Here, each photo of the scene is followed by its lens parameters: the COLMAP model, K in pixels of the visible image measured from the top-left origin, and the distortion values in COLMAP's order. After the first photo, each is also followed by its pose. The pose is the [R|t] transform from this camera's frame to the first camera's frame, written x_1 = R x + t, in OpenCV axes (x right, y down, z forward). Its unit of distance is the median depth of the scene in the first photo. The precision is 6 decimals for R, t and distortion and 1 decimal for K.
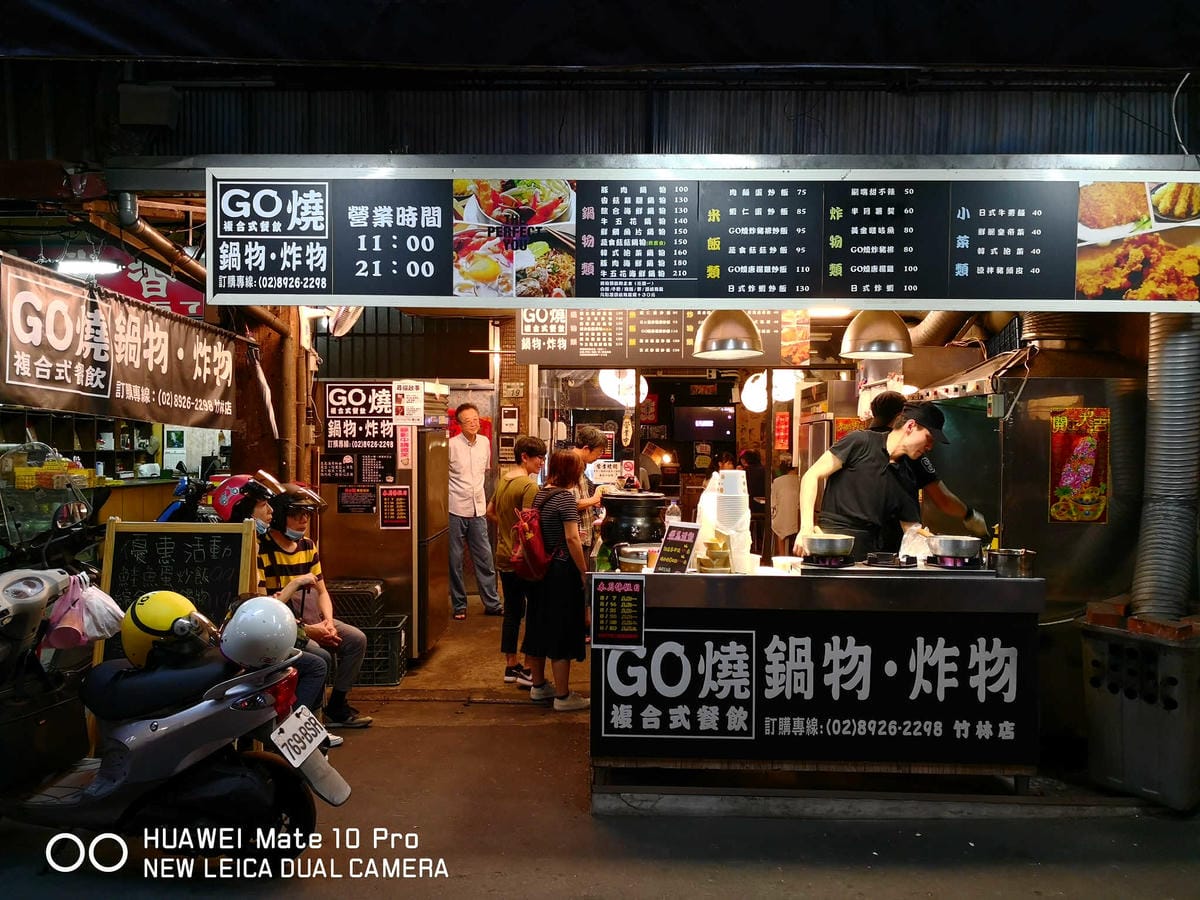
lens RADIAL K [[1002.8, 0, 600.0], [0, 1002.8, 450.0], [0, 0, 1]] dist [-0.006290, -0.000609]
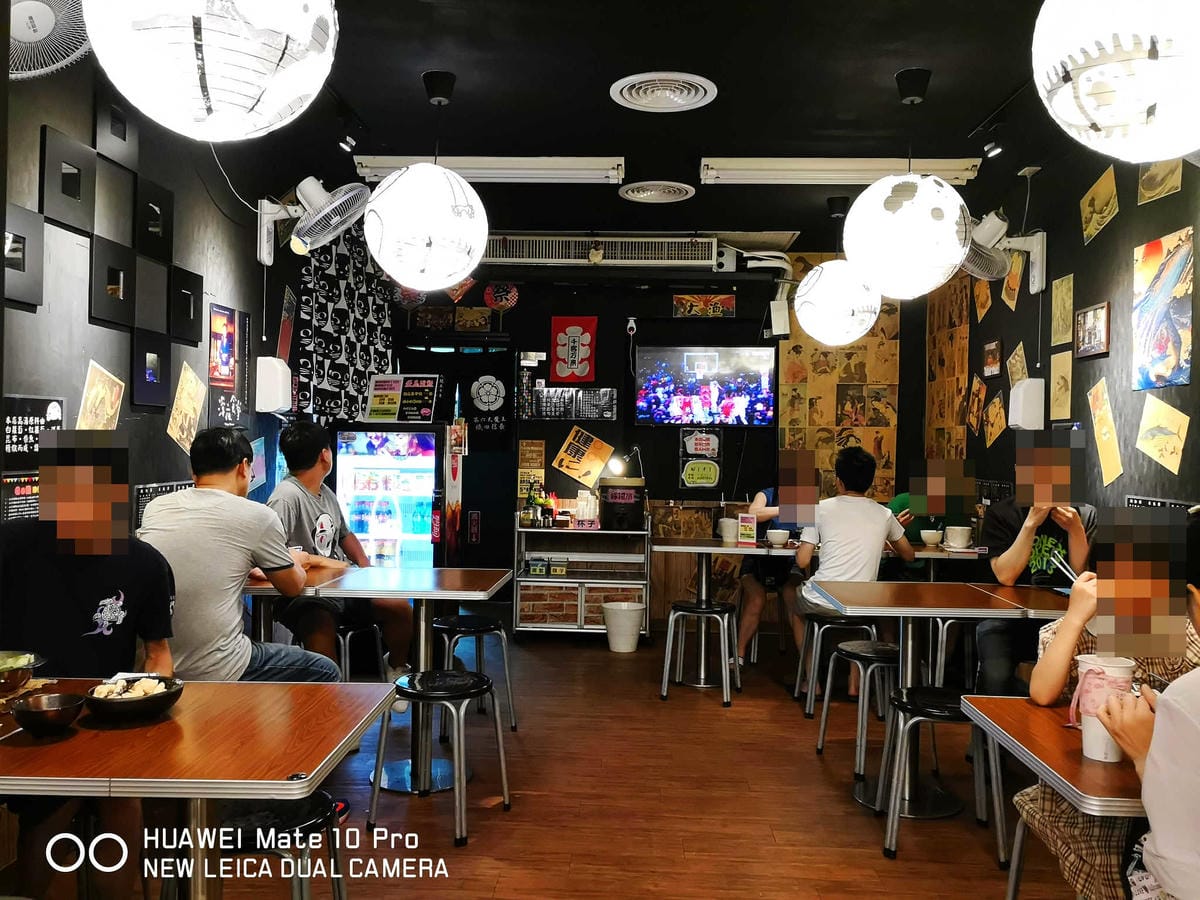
lens RADIAL K [[1002.8, 0, 600.0], [0, 1002.8, 450.0], [0, 0, 1]] dist [-0.006290, -0.000609]
pose [[0.999892, 0.006361, -0.013237, 0.064887], [-0.006309, 0.999972, 0.003931, 0.000120], [0.013262, -0.003847, 0.999905, 0.570391]]
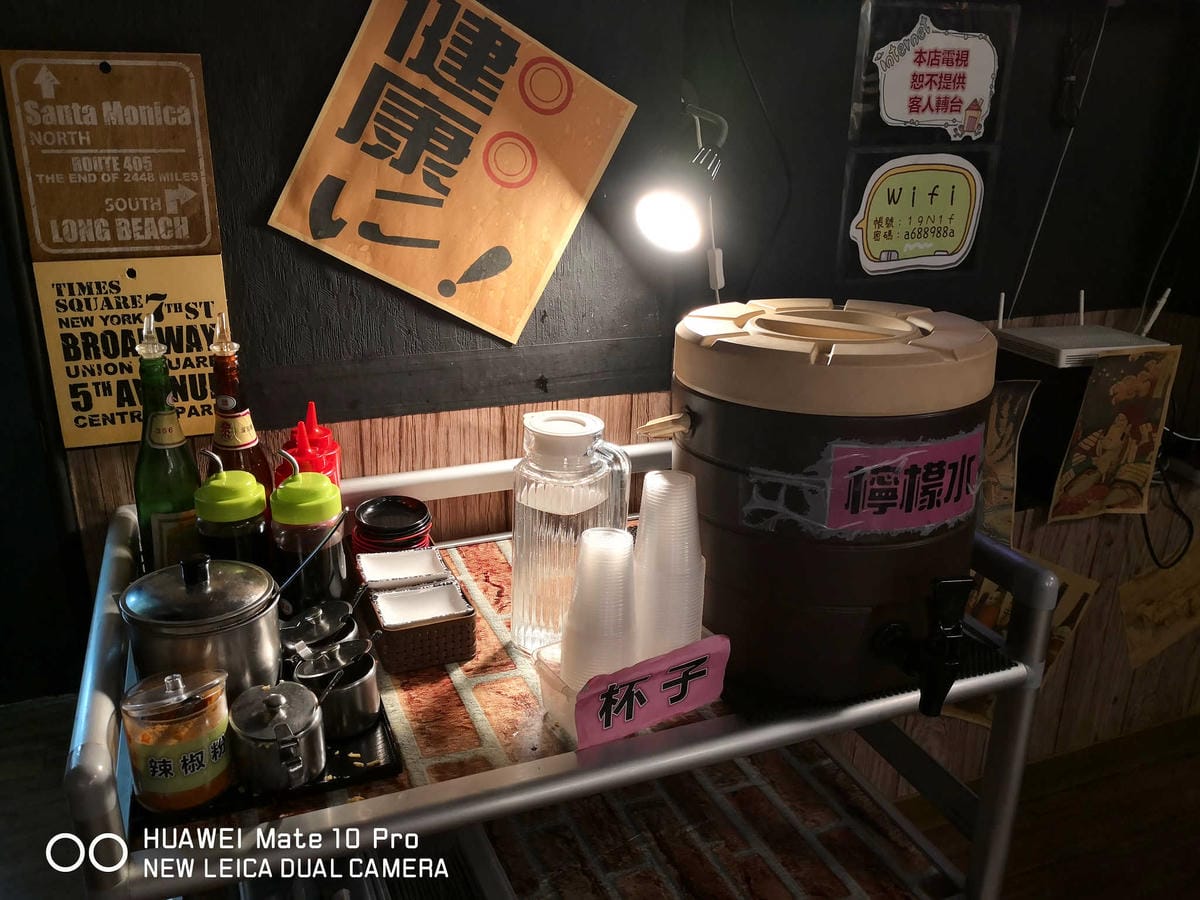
lens RADIAL K [[1002.8, 0, 600.0], [0, 1002.8, 450.0], [0, 0, 1]] dist [-0.006290, -0.000609]
pose [[0.926147, -0.126590, 0.355283, 0.033446], [-0.002217, 0.940148, 0.340760, -0.000317], [-0.377156, -0.316381, 0.870435, 0.927522]]
